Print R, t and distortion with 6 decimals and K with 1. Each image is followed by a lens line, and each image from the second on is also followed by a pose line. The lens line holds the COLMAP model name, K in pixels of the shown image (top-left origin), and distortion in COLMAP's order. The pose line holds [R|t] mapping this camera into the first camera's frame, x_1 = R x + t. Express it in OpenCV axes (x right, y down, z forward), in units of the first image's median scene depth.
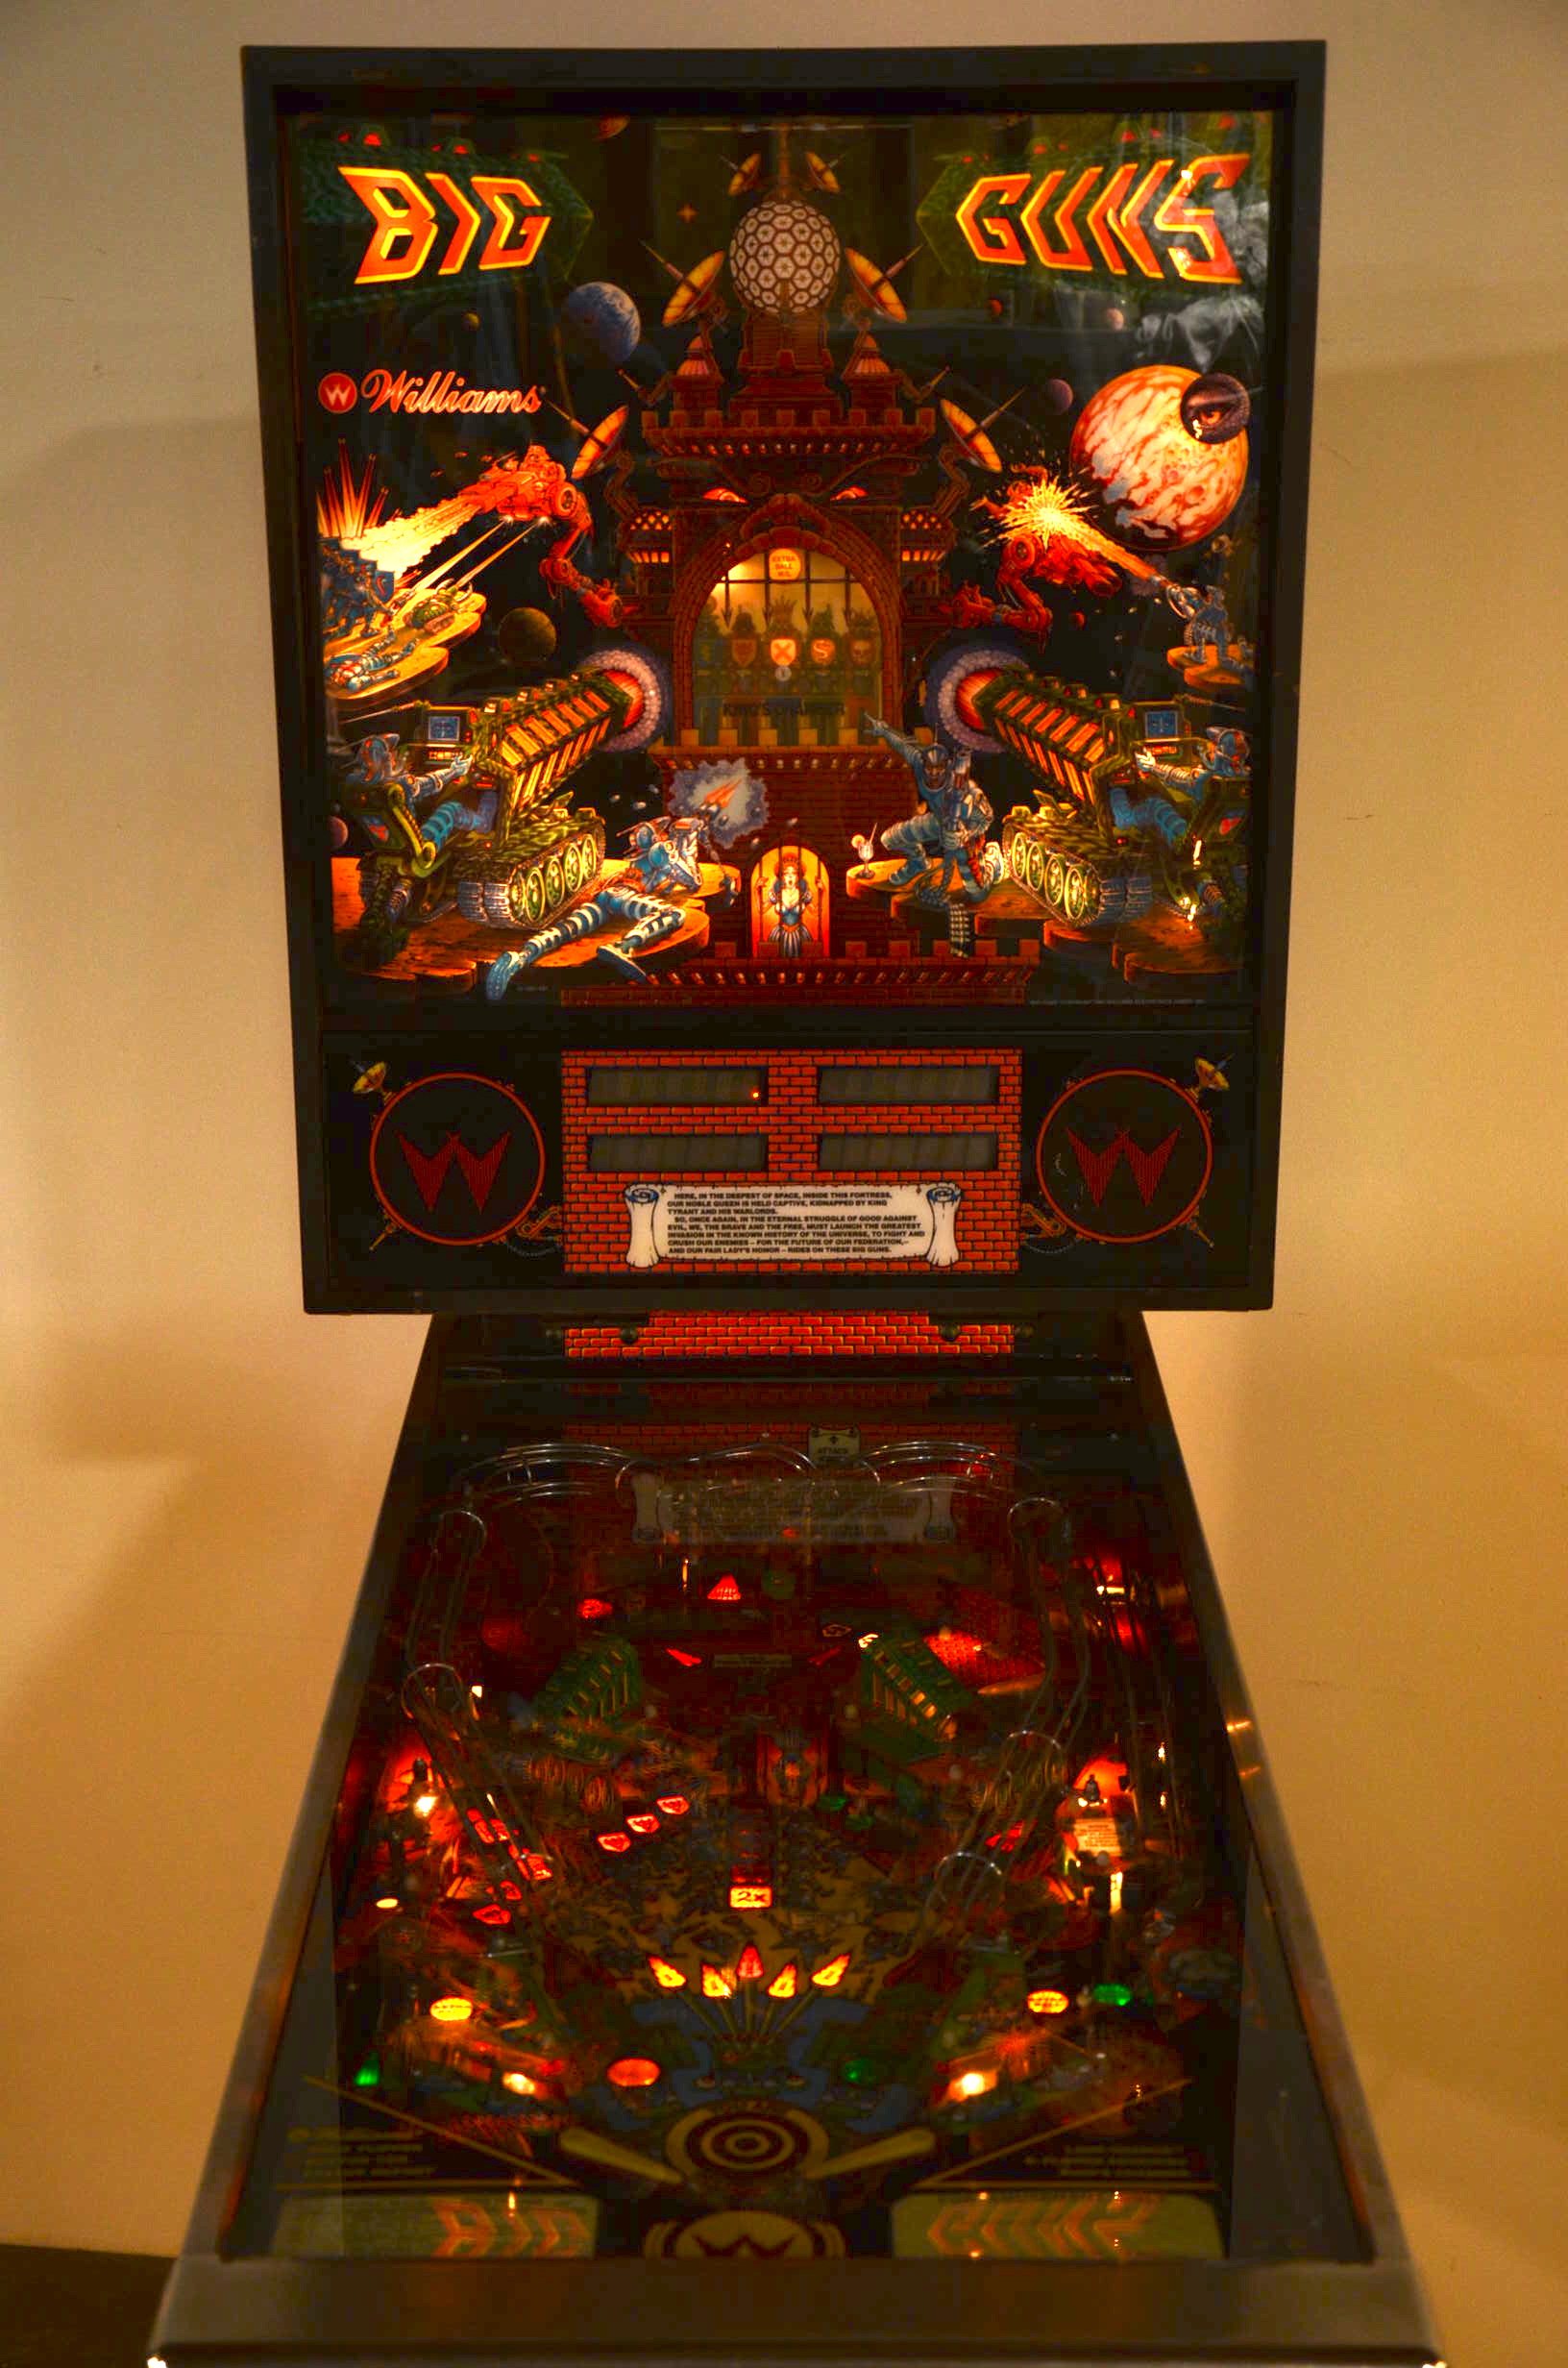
lens RADIAL K [[3323.7, 0, 797.5], [0, 3323.7, 1184.1], [0, 0, 1]] dist [0.120519, 0.000000]
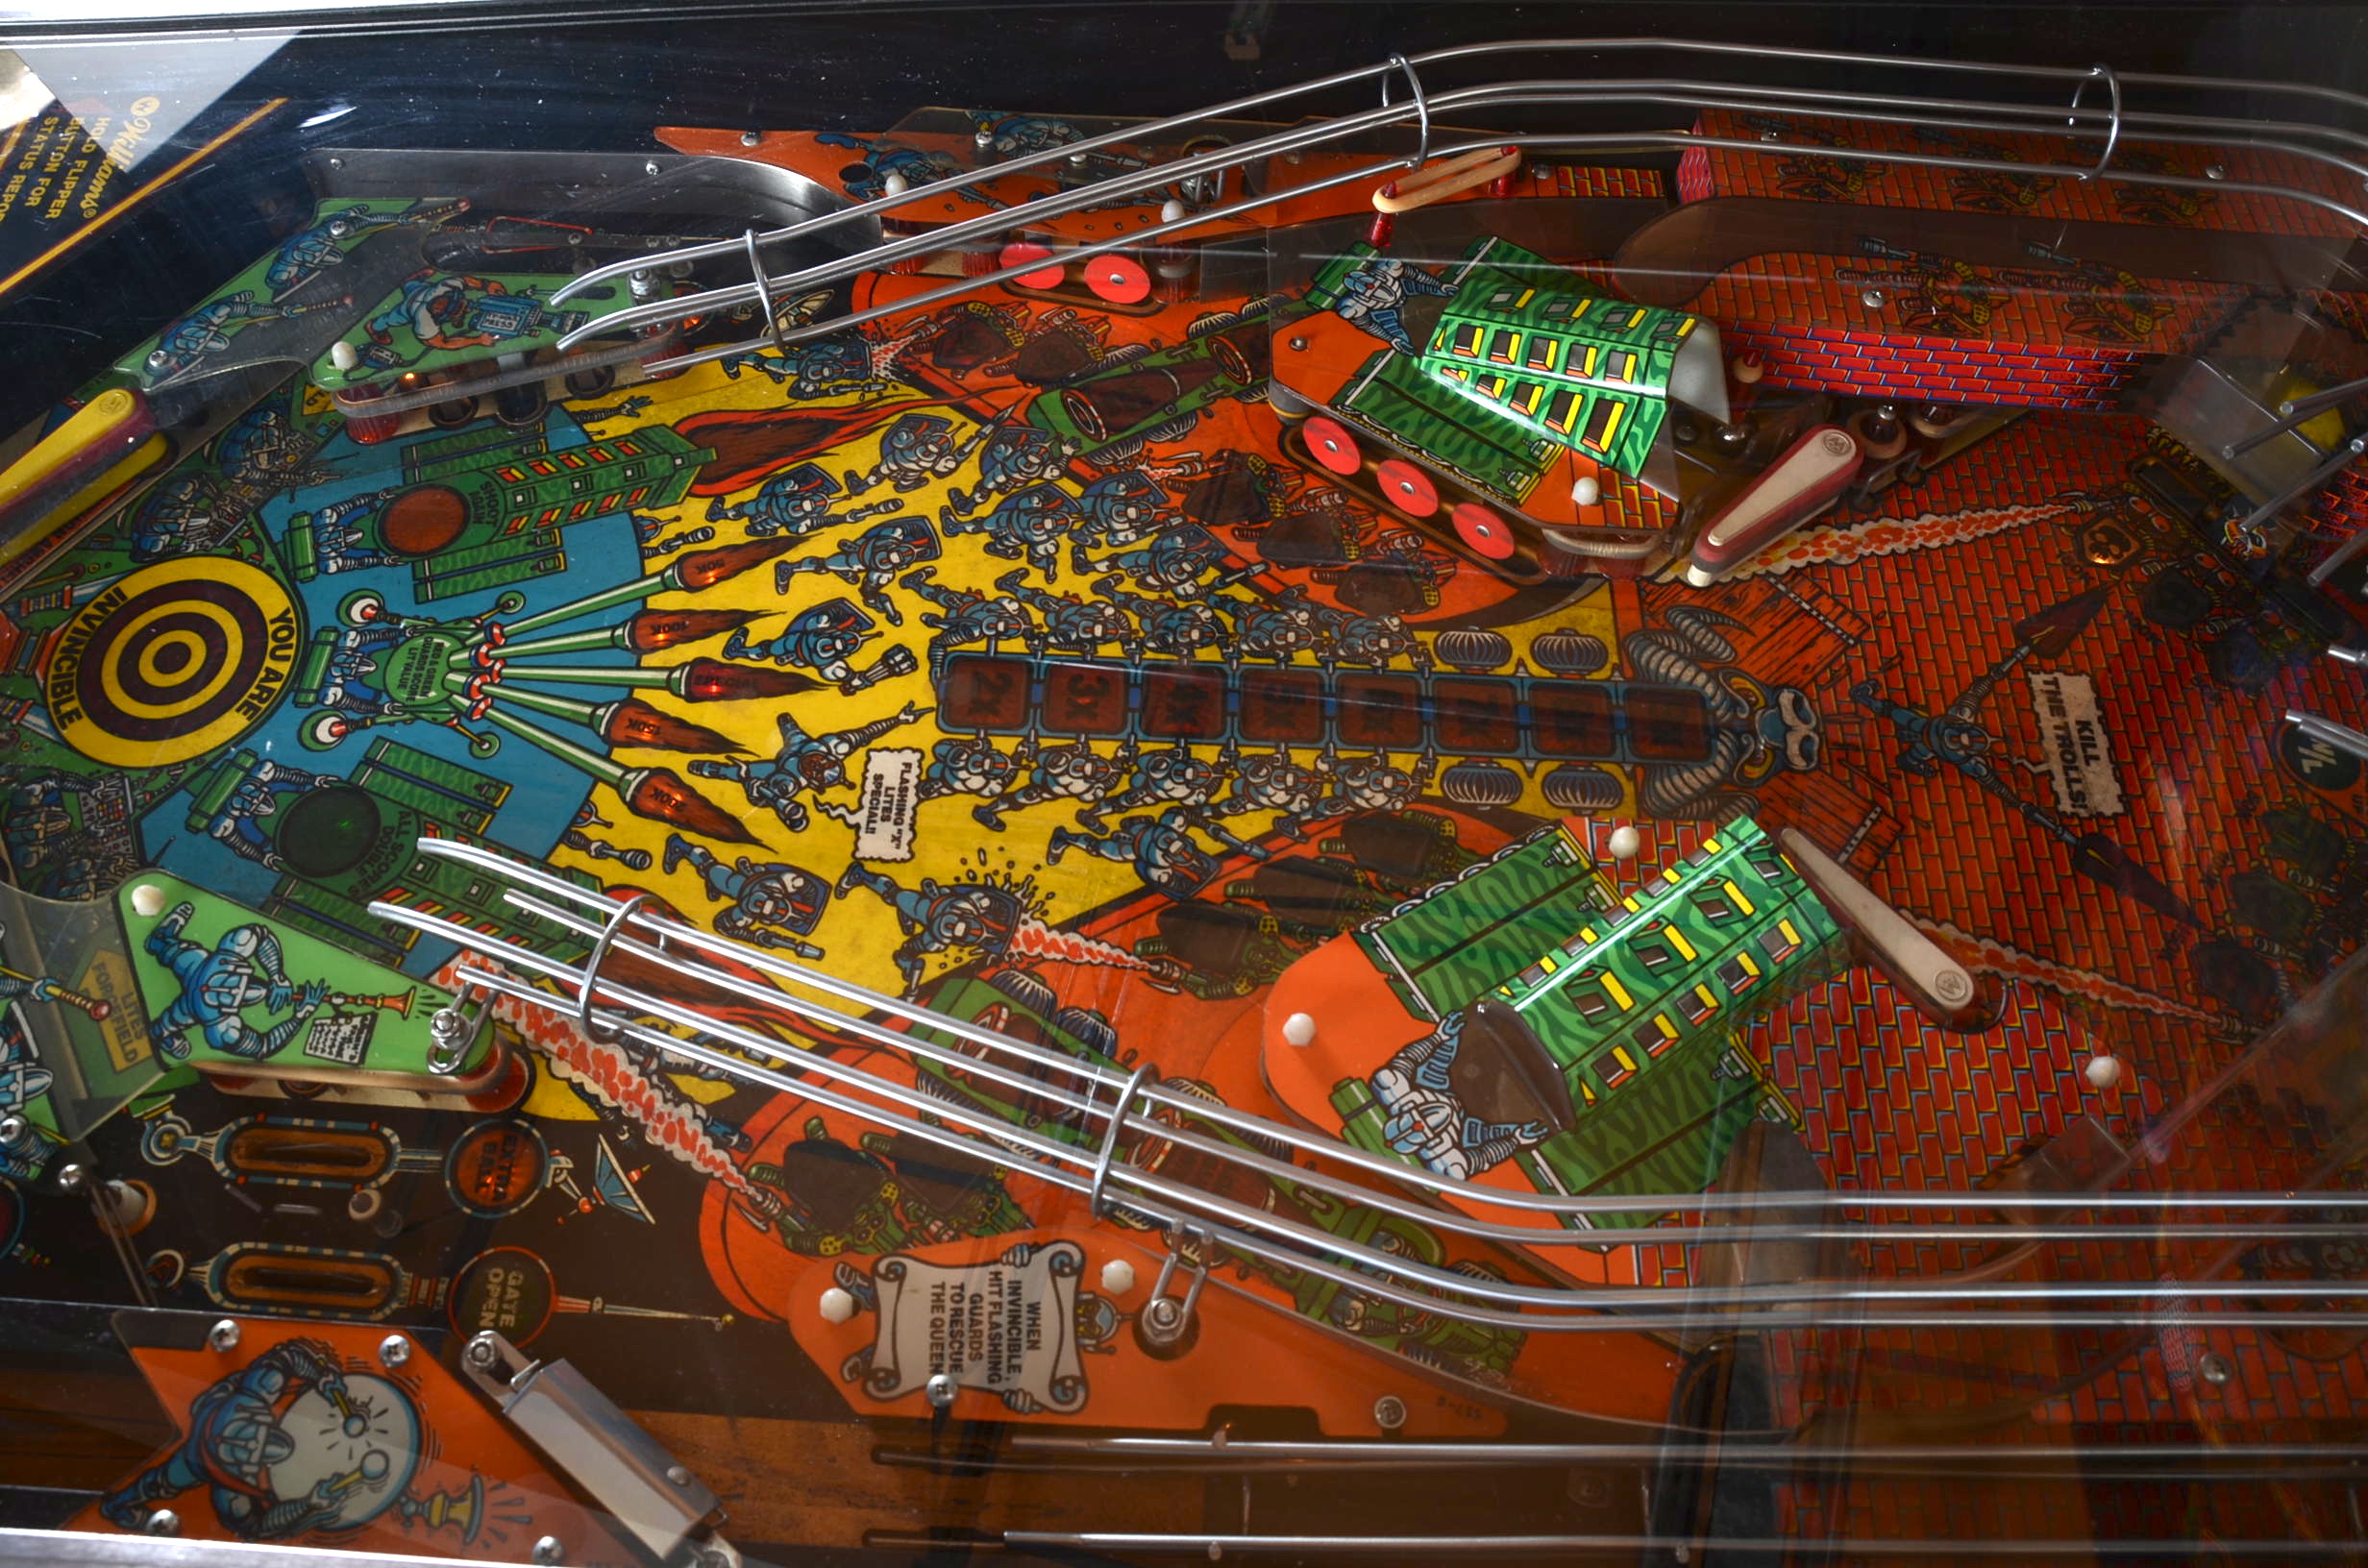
lens RADIAL K [[1822.4, 0, 1176.8], [0, 1822.4, 791.1], [0, 0, 1]] dist [-0.163707, 0.100654]
pose [[-0.044636, 0.862156, -0.504673, 0.115943], [-0.274984, 0.475059, 0.835884, -0.026088], [0.960412, 0.176088, 0.215874, 0.766054]]
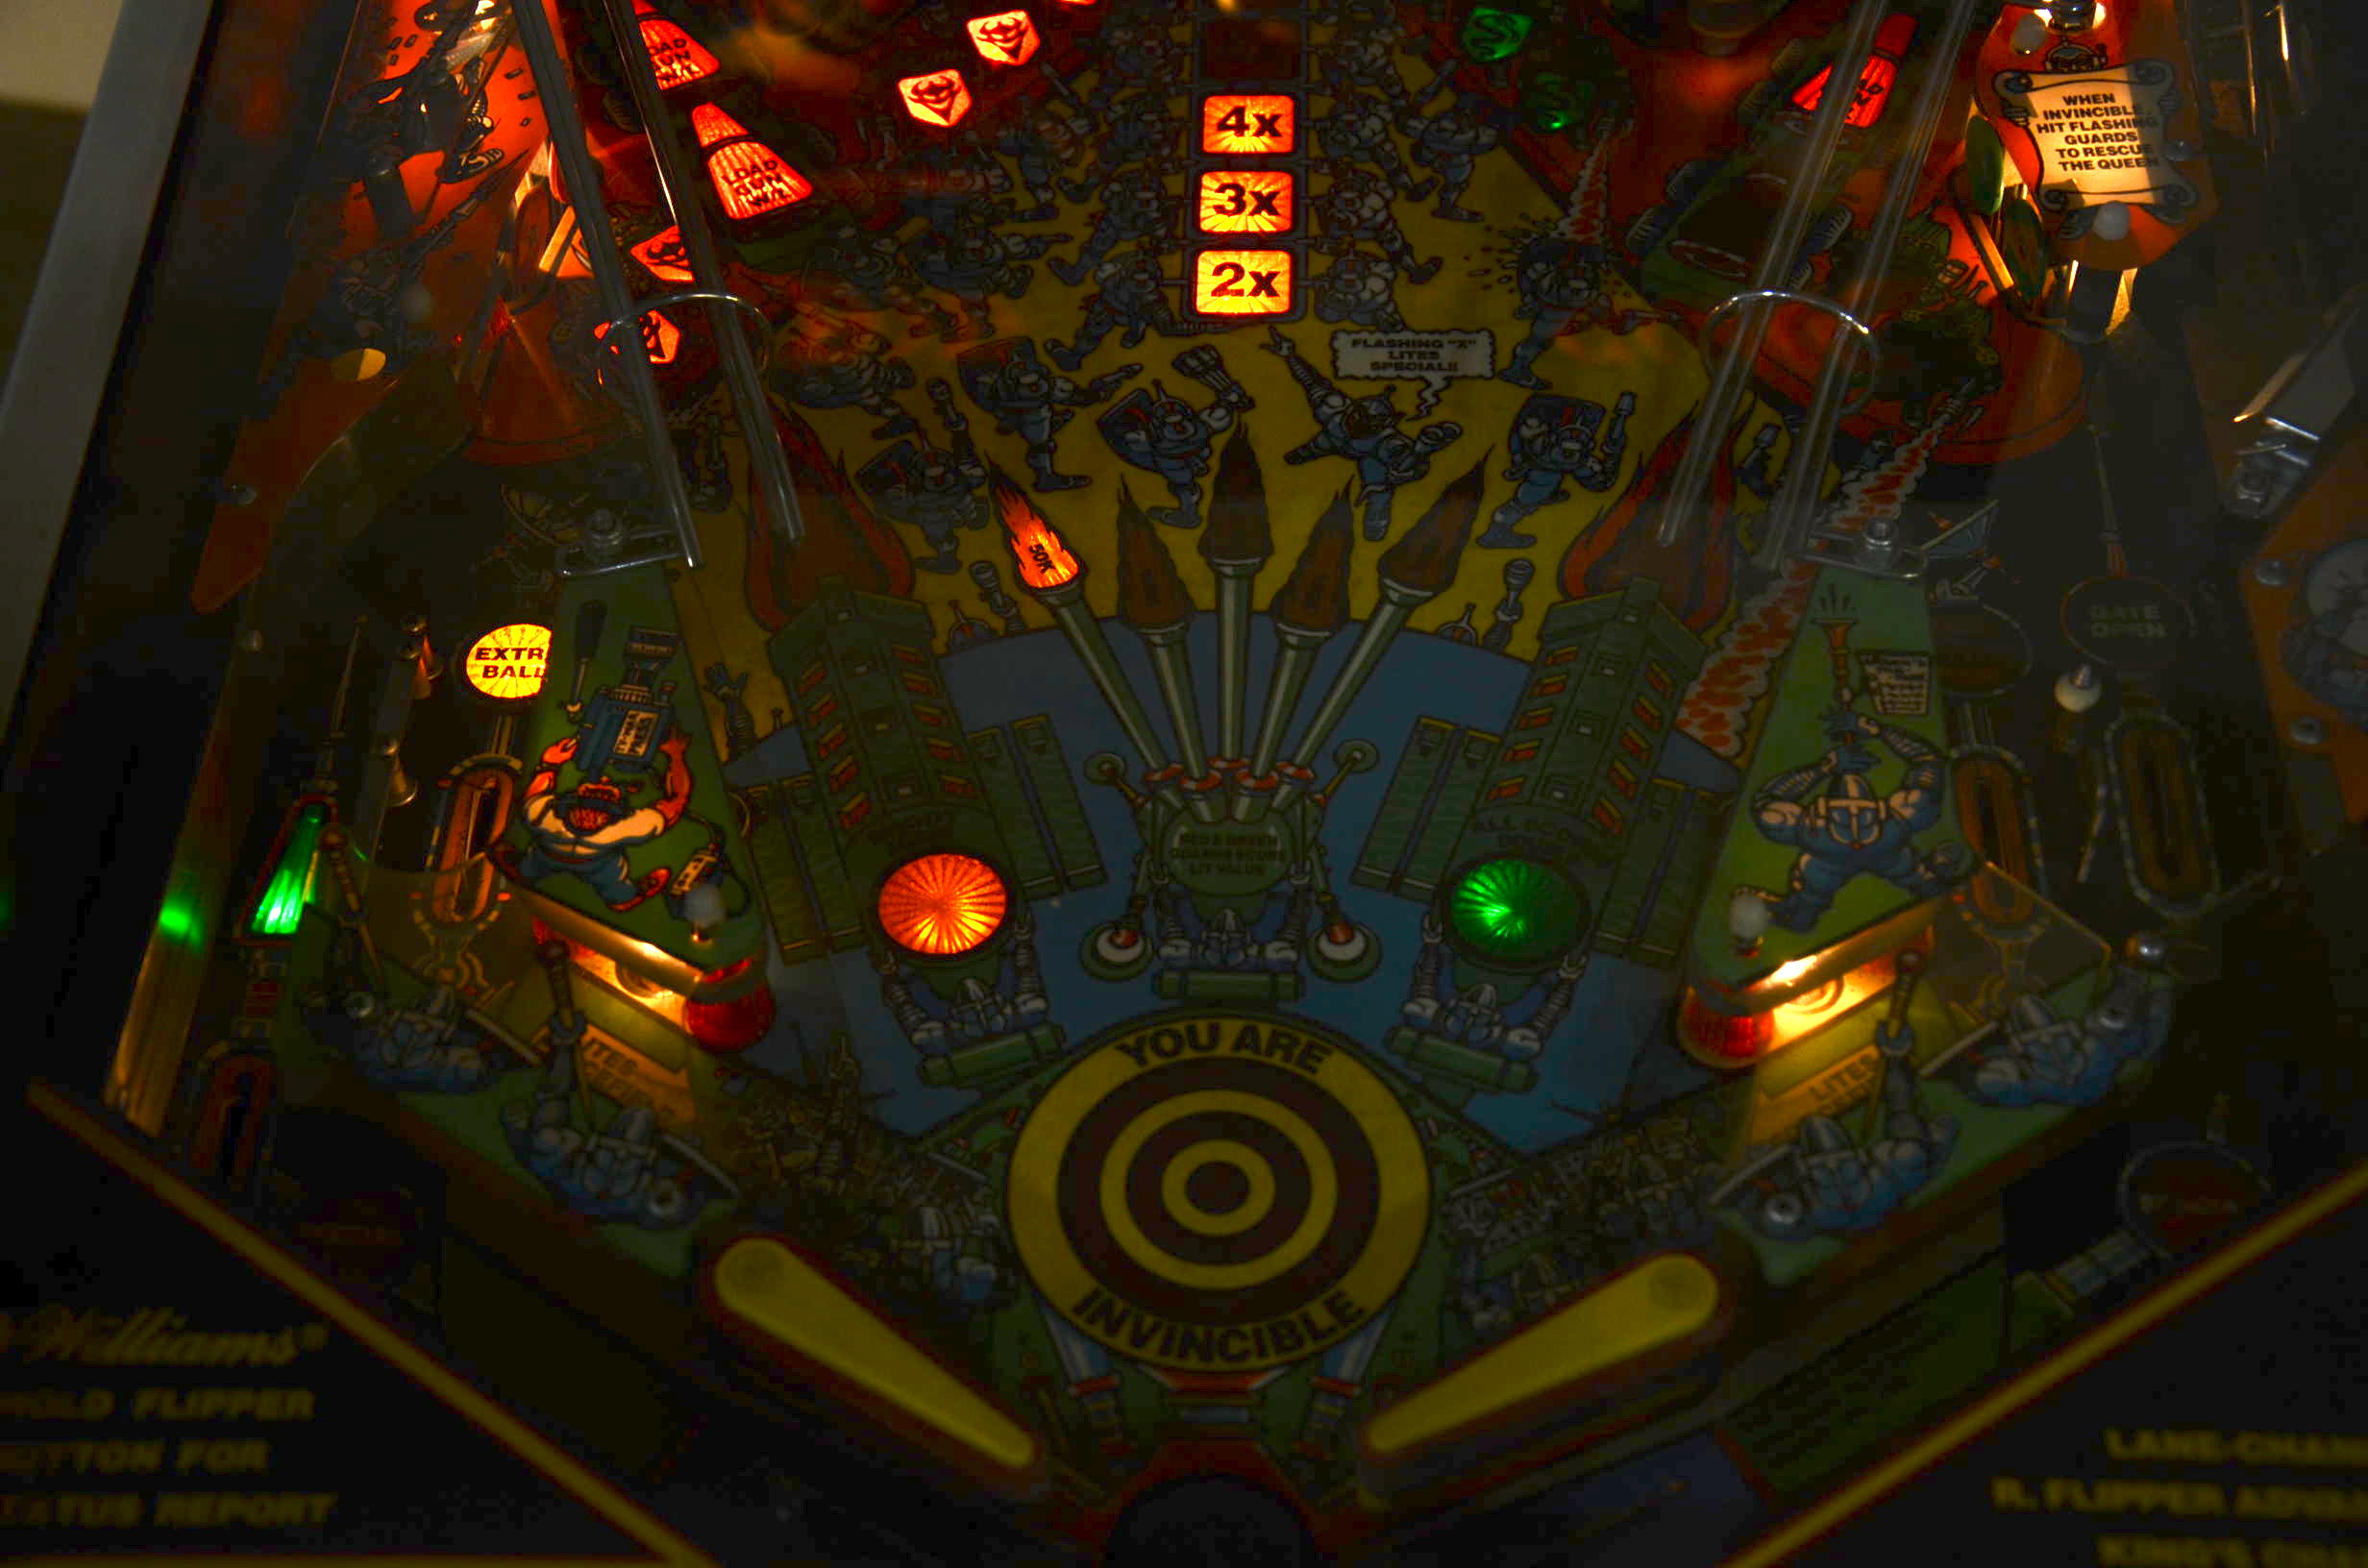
lens RADIAL K [[3323.7, 0, 1167.4], [0, 3323.7, 815.5], [0, 0, 1]] dist [0.120519, 0.000000]
pose [[0.998782, 0.013097, -0.047578, -0.001971], [0.016992, 0.813895, 0.580764, 0.016696], [0.046330, -0.580864, 0.812681, 0.485221]]
